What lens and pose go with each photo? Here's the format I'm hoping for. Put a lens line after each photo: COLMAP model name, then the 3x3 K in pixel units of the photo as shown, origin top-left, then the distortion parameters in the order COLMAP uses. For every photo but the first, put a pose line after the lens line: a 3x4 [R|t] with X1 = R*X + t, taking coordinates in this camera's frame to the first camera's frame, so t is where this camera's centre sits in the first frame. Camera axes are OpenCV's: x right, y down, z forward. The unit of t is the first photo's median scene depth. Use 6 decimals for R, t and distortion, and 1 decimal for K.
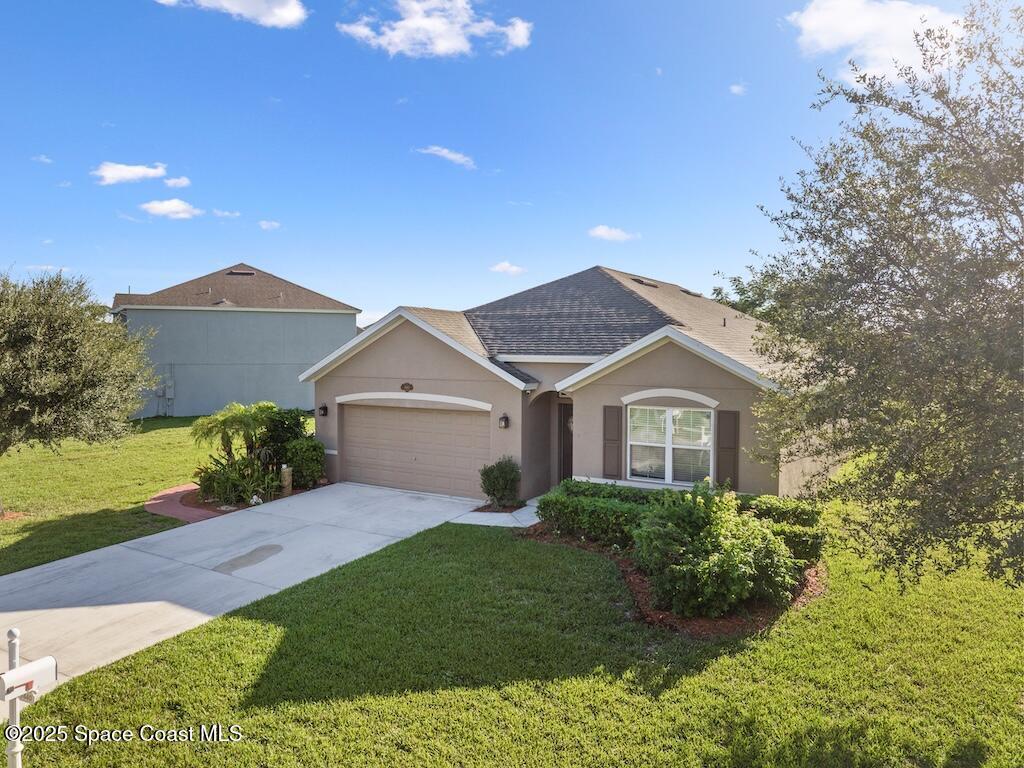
lens RADIAL K [[715.9, 0, 506.8], [0, 715.9, 380.8], [0, 0, 1]] dist [-0.025573, -0.011400]
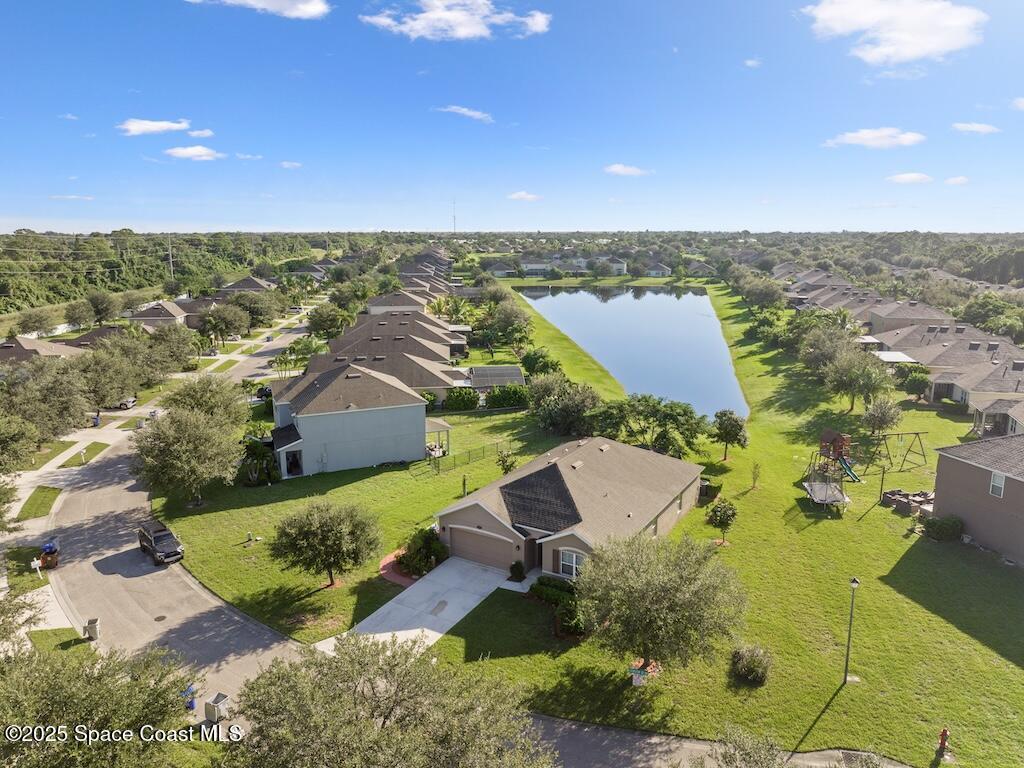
lens RADIAL K [[715.9, 0, 518.5], [0, 715.9, 383.4], [0, 0, 1]] dist [-0.025573, -0.011400]
pose [[0.999838, -0.011237, 0.014036, -0.032661], [0.008691, 0.985444, 0.169780, -1.032139], [-0.015739, -0.169630, 0.985382, -1.591570]]
